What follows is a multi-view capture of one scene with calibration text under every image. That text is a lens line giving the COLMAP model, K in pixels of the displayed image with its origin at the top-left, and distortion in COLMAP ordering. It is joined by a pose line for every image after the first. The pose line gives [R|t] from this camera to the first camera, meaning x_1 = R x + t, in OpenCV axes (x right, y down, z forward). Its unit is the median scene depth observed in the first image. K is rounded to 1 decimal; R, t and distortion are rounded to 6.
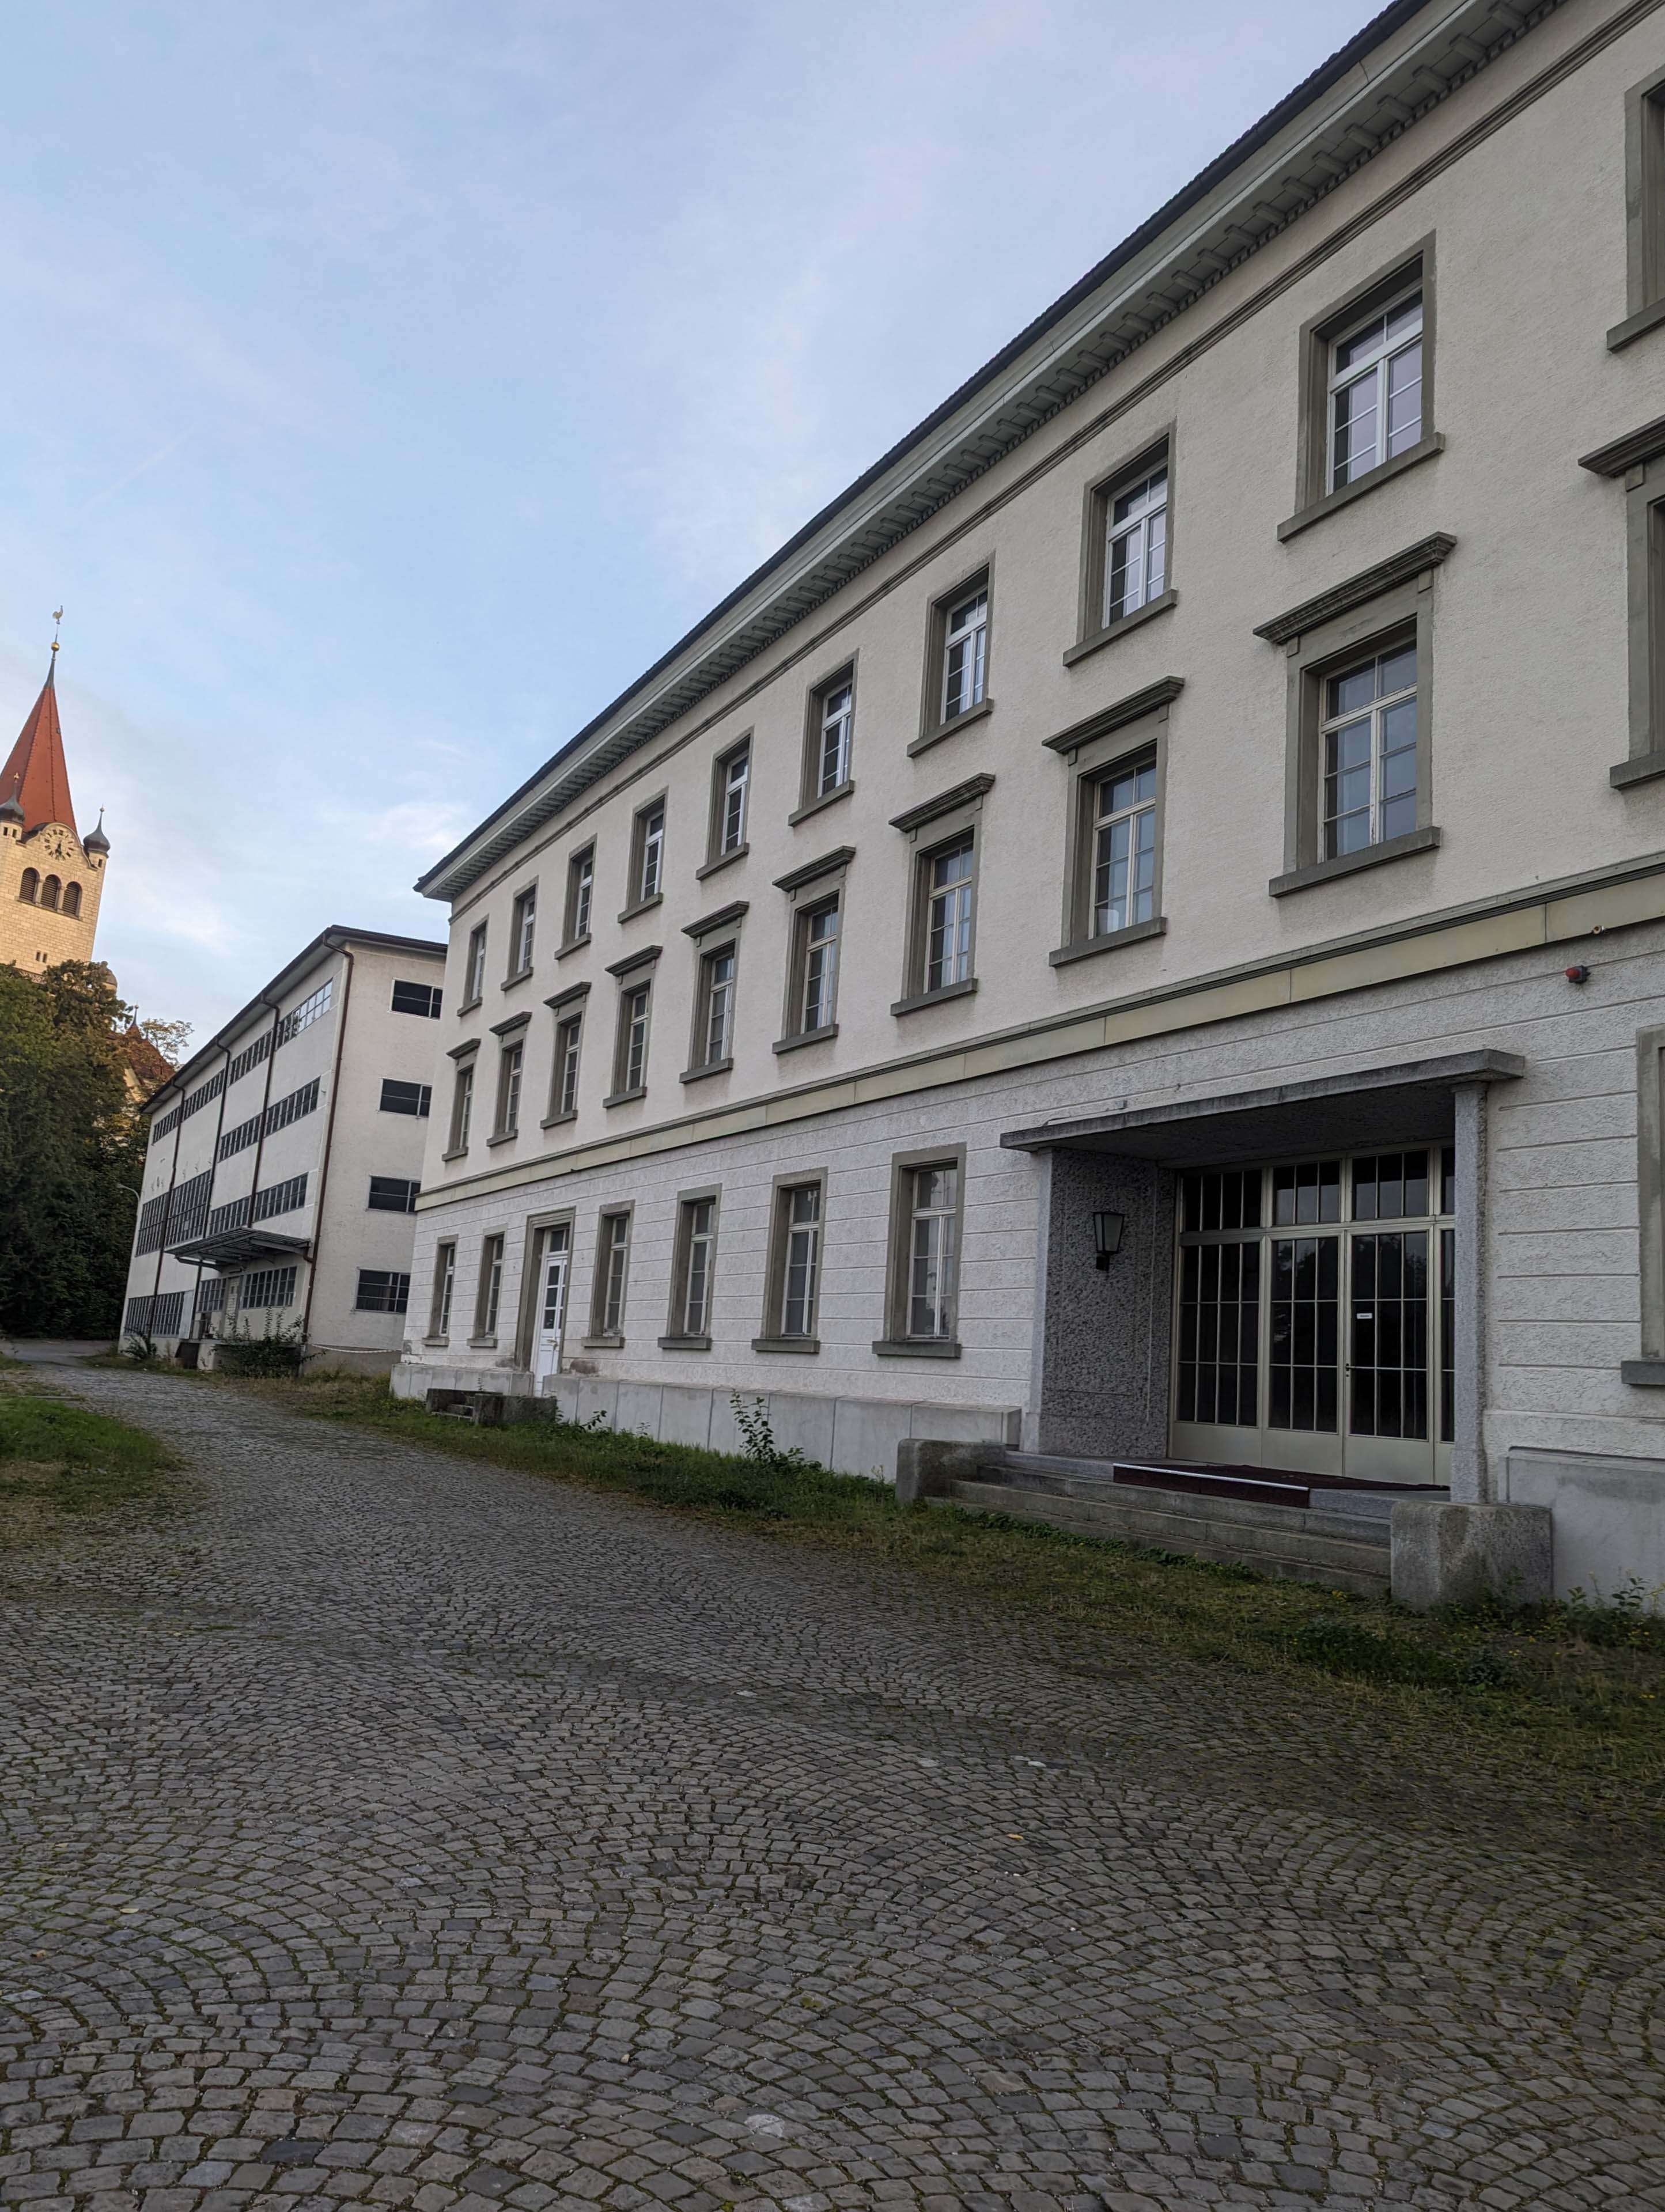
lens RADIAL K [[1639.7, 0, 816.5], [0, 1639.7, 1101.9], [0, 0, 1]] dist [0.084746, -0.084357]
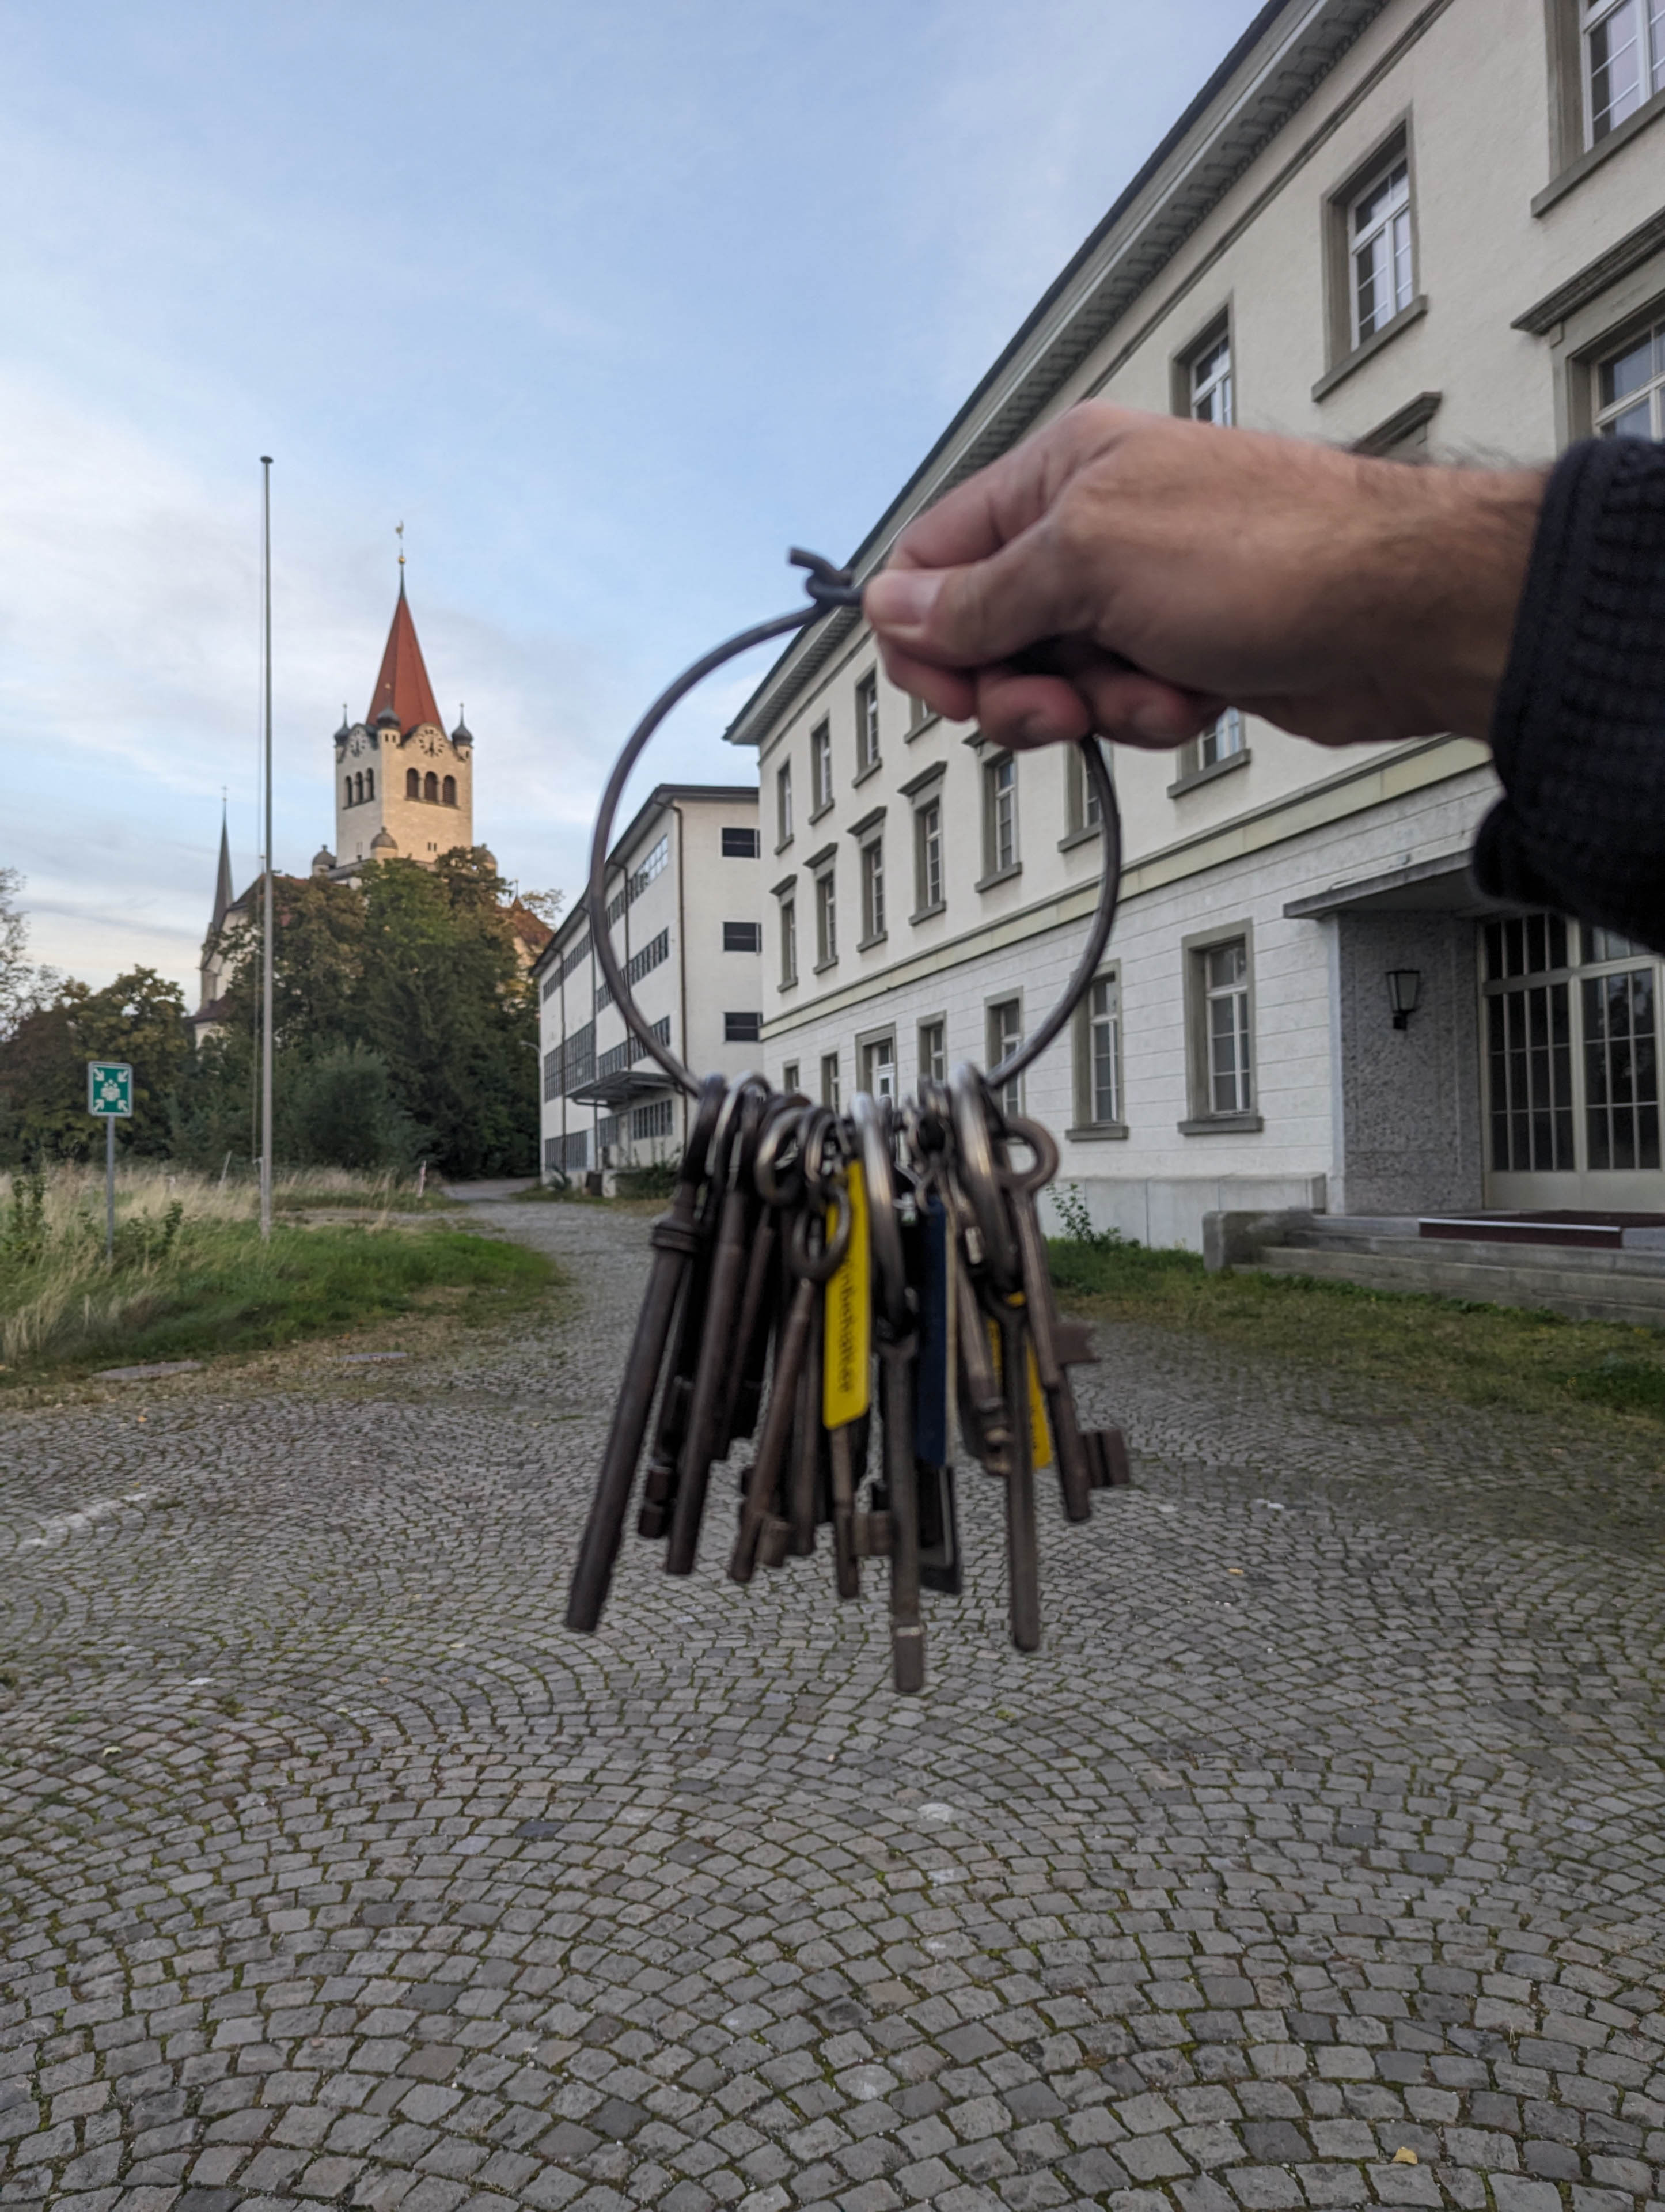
lens RADIAL K [[1566.6, 0, 803.6], [0, 1566.6, 1109.5], [0, 0, 1]] dist [0.070537, -0.062917]
pose [[0.969167, -0.095168, -0.227285, 0.067543], [0.122962, 0.986138, 0.111411, -0.000760], [0.213532, -0.135923, 0.967434, -0.006143]]
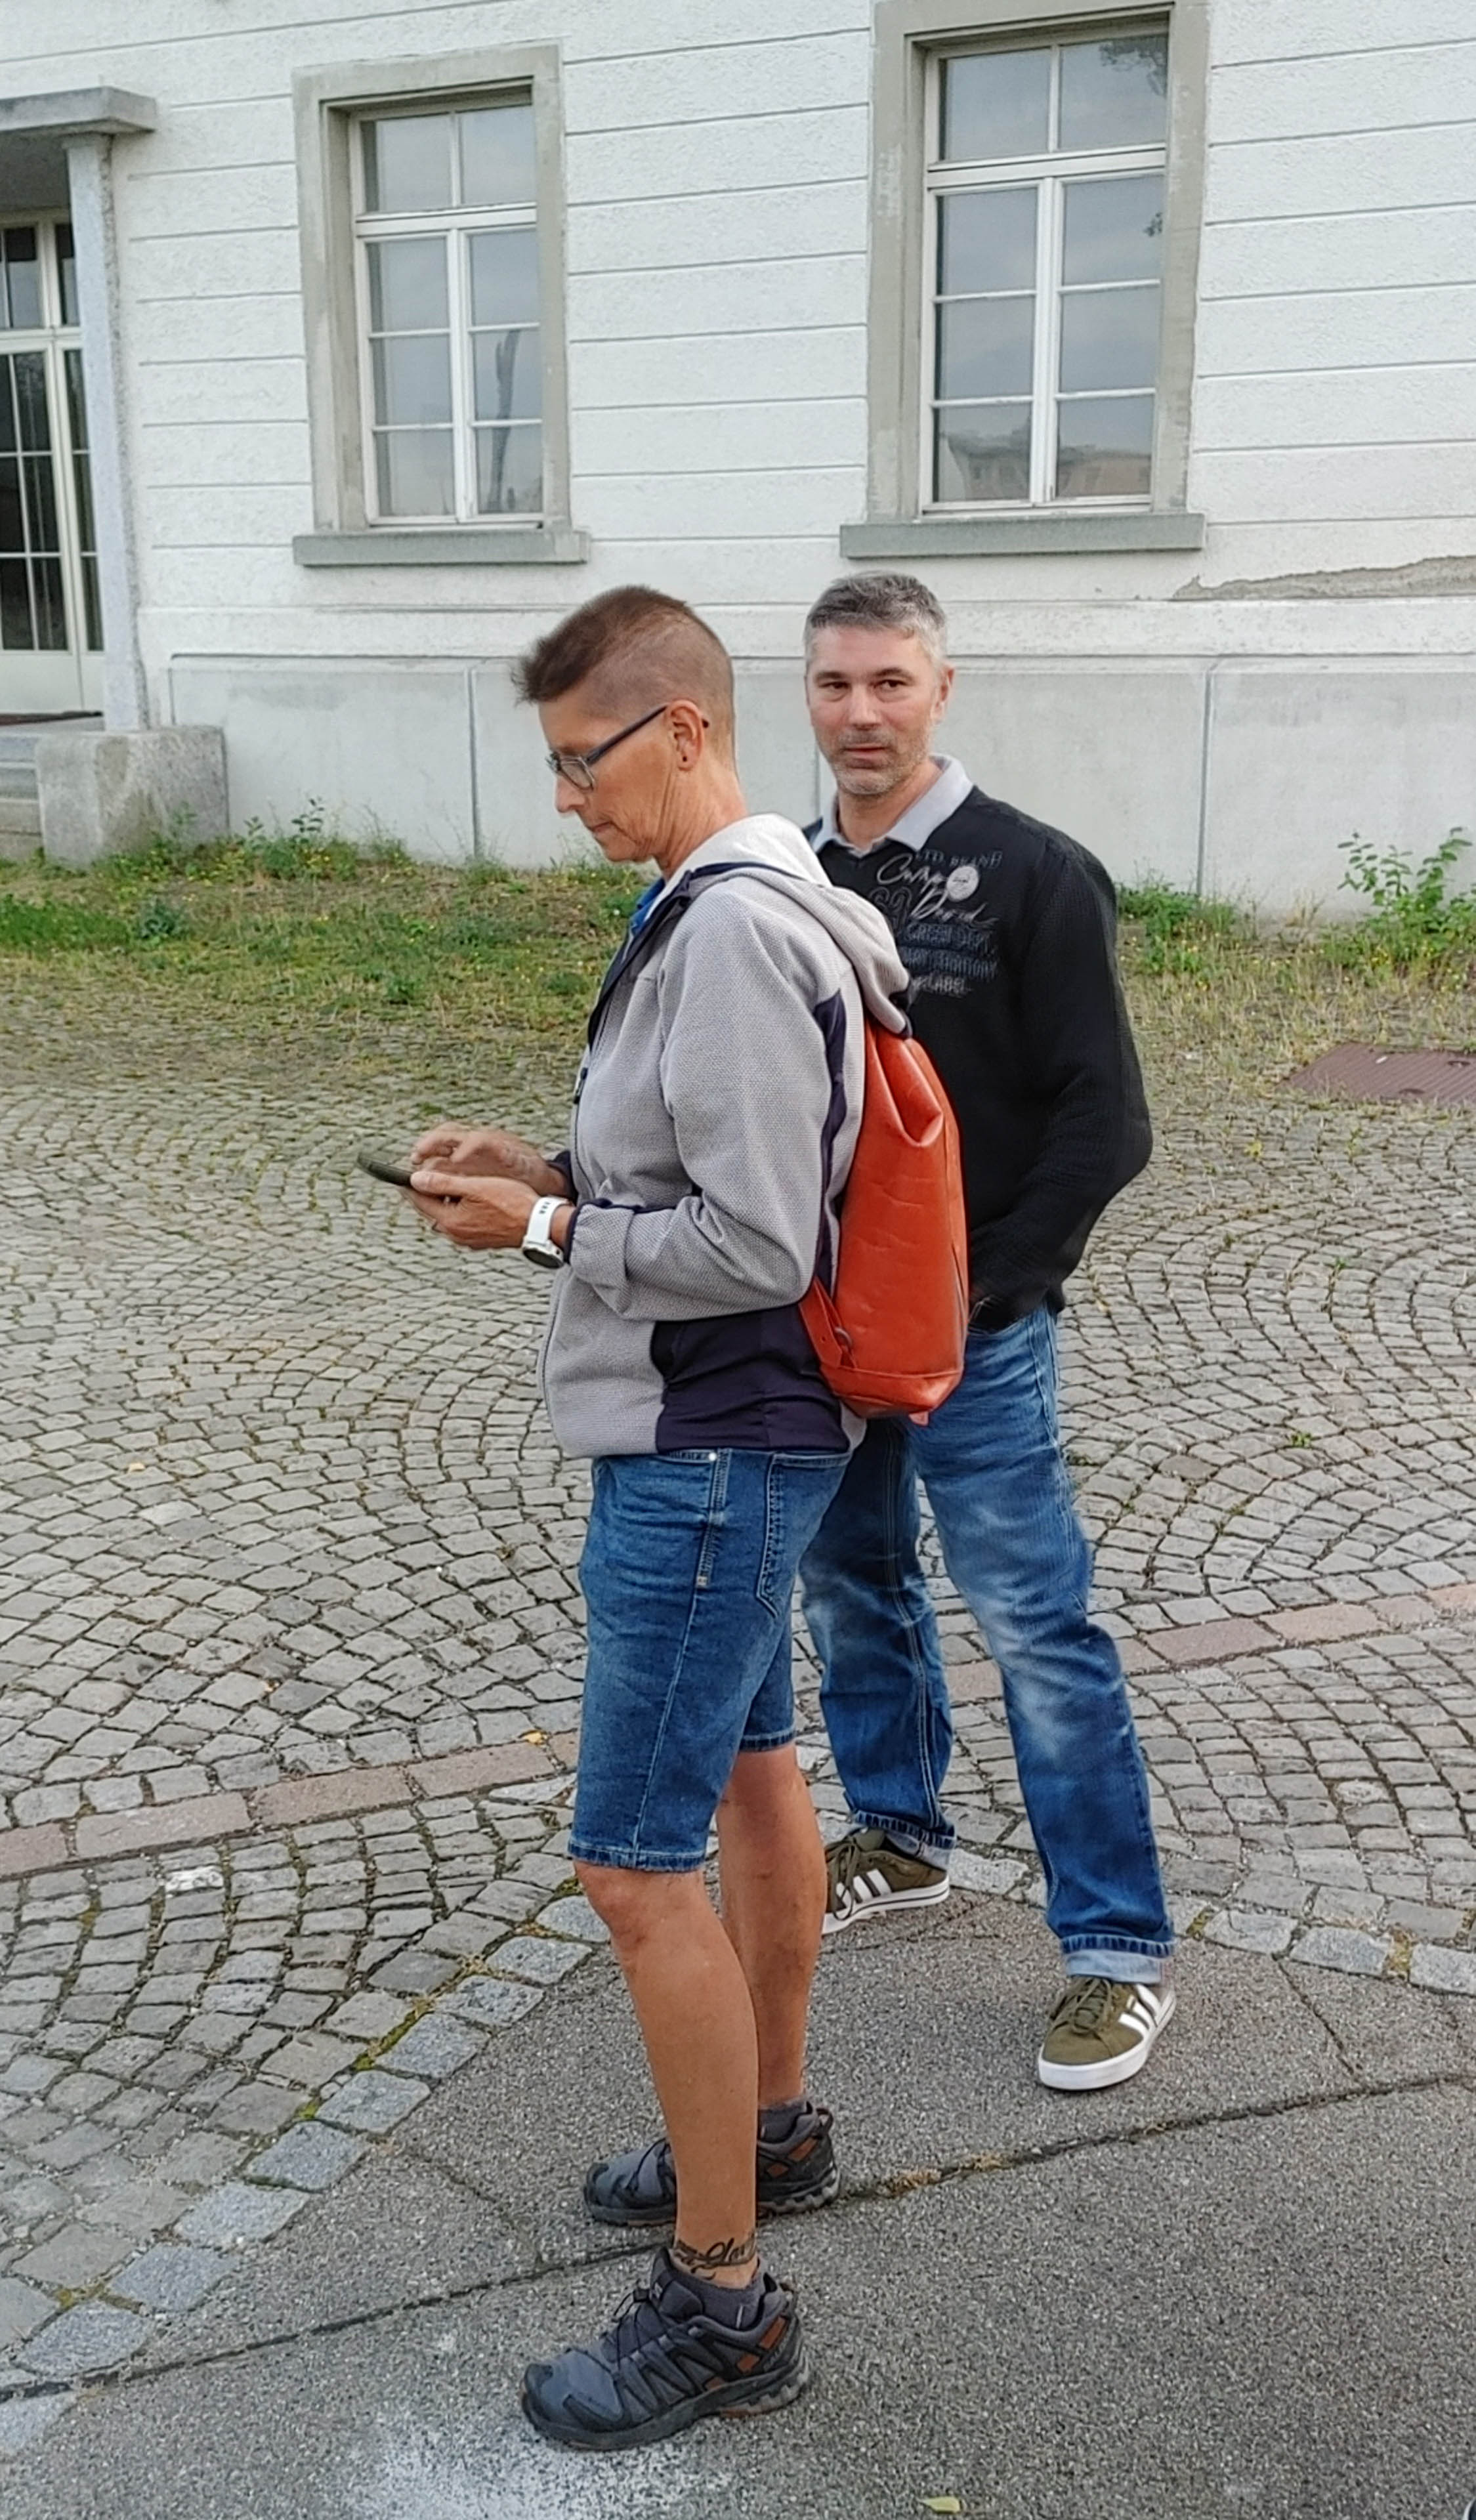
lens RADIAL K [[2542.3, 0, 744.9], [0, 2542.3, 1320.9], [0, 0, 1]] dist [0.076016, -0.059317]
pose [[0.822838, -0.218509, 0.524587, -0.085851], [-0.035727, 0.901403, 0.431505, -0.053913], [-0.567152, -0.373800, 0.733902, -0.213512]]
